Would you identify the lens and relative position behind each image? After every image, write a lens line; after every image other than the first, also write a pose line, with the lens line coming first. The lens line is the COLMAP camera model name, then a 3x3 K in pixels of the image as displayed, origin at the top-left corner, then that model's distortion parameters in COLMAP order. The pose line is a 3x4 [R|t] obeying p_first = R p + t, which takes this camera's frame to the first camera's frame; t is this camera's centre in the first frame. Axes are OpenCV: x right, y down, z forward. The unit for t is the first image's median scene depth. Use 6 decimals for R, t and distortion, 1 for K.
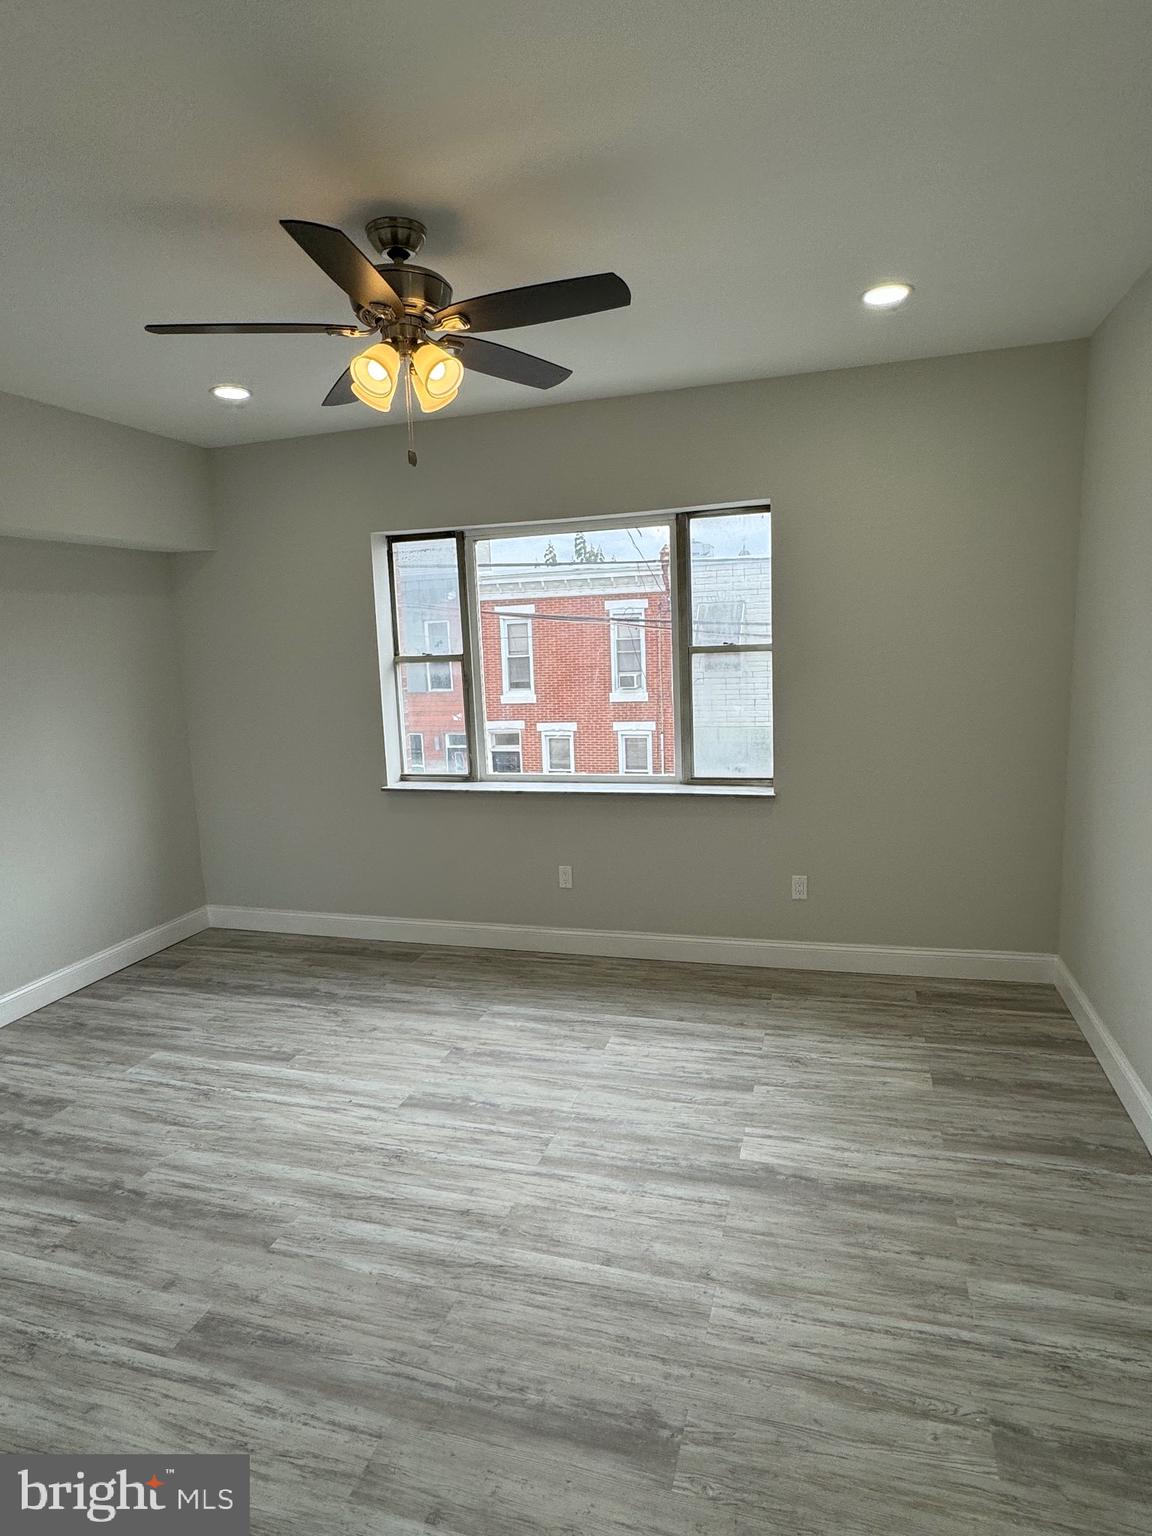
lens RADIAL K [[852.5, 0, 583.1], [0, 852.5, 758.1], [0, 0, 1]] dist [0.000280, 0.000680]
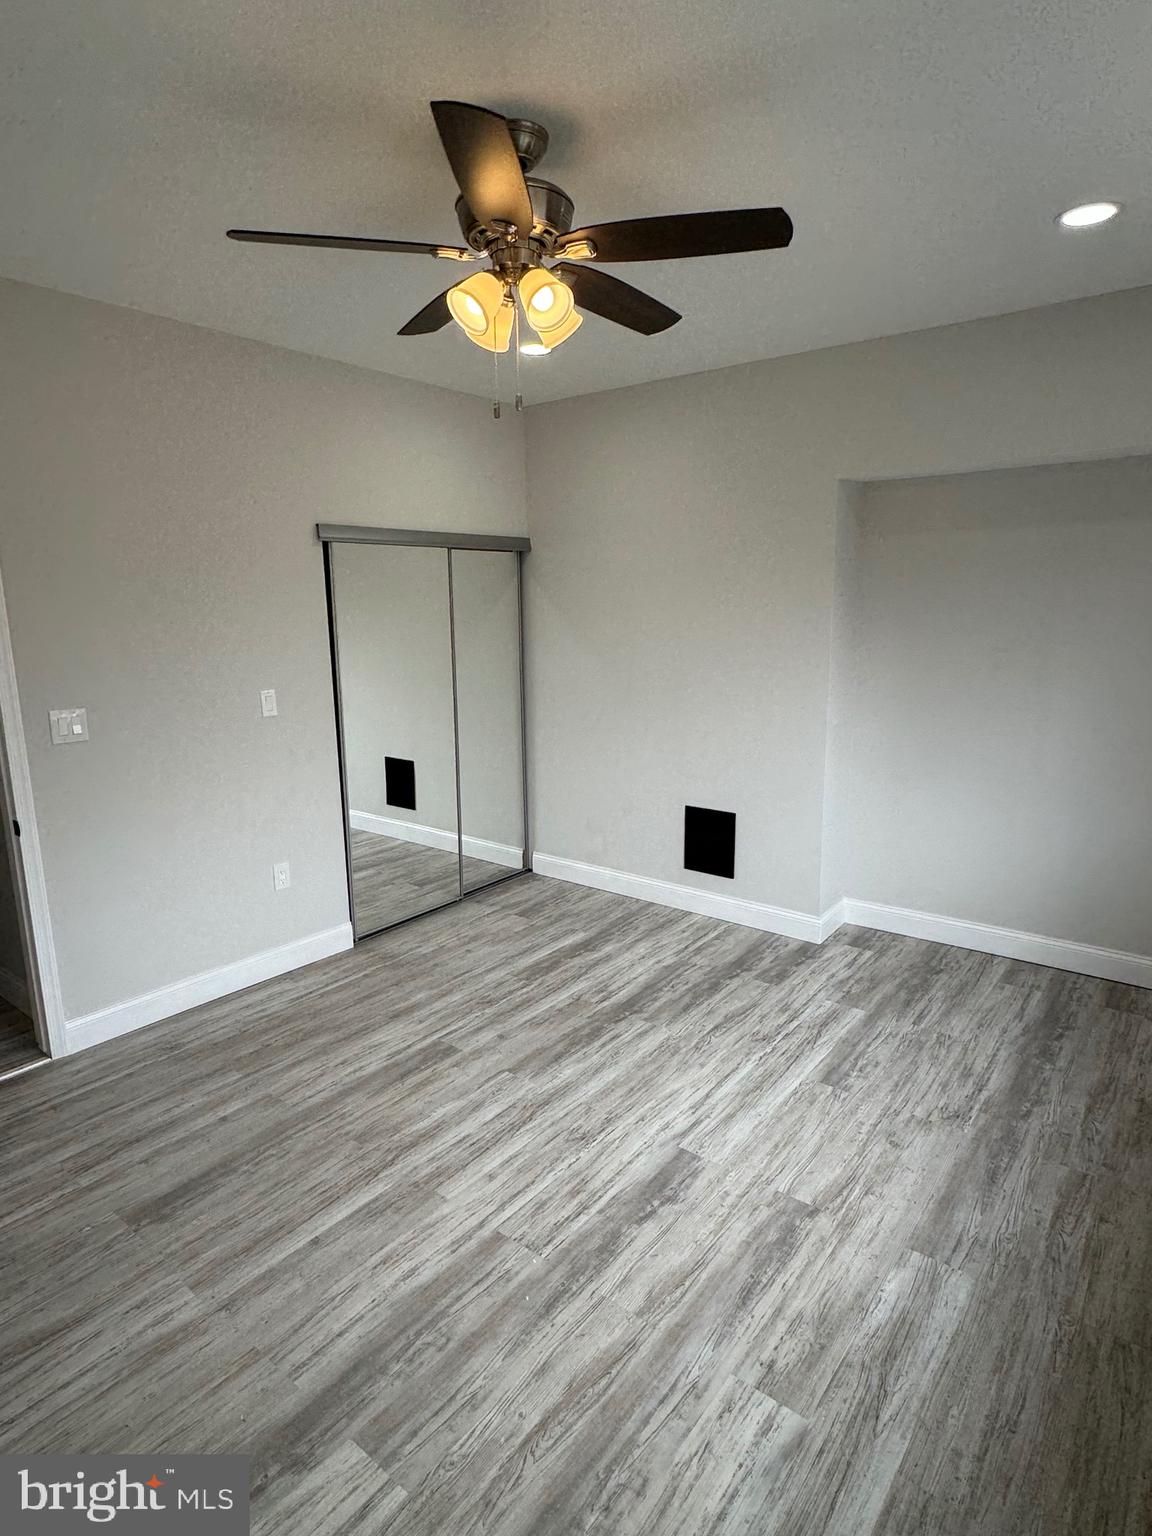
lens RADIAL K [[852.5, 0, 583.1], [0, 852.5, 758.1], [0, 0, 1]] dist [0.000280, 0.000680]
pose [[-0.361233, 0.216493, -0.906996, 0.539700], [-0.100578, 0.957955, 0.268714, -0.202603], [0.927035, 0.188292, -0.324271, 1.152044]]
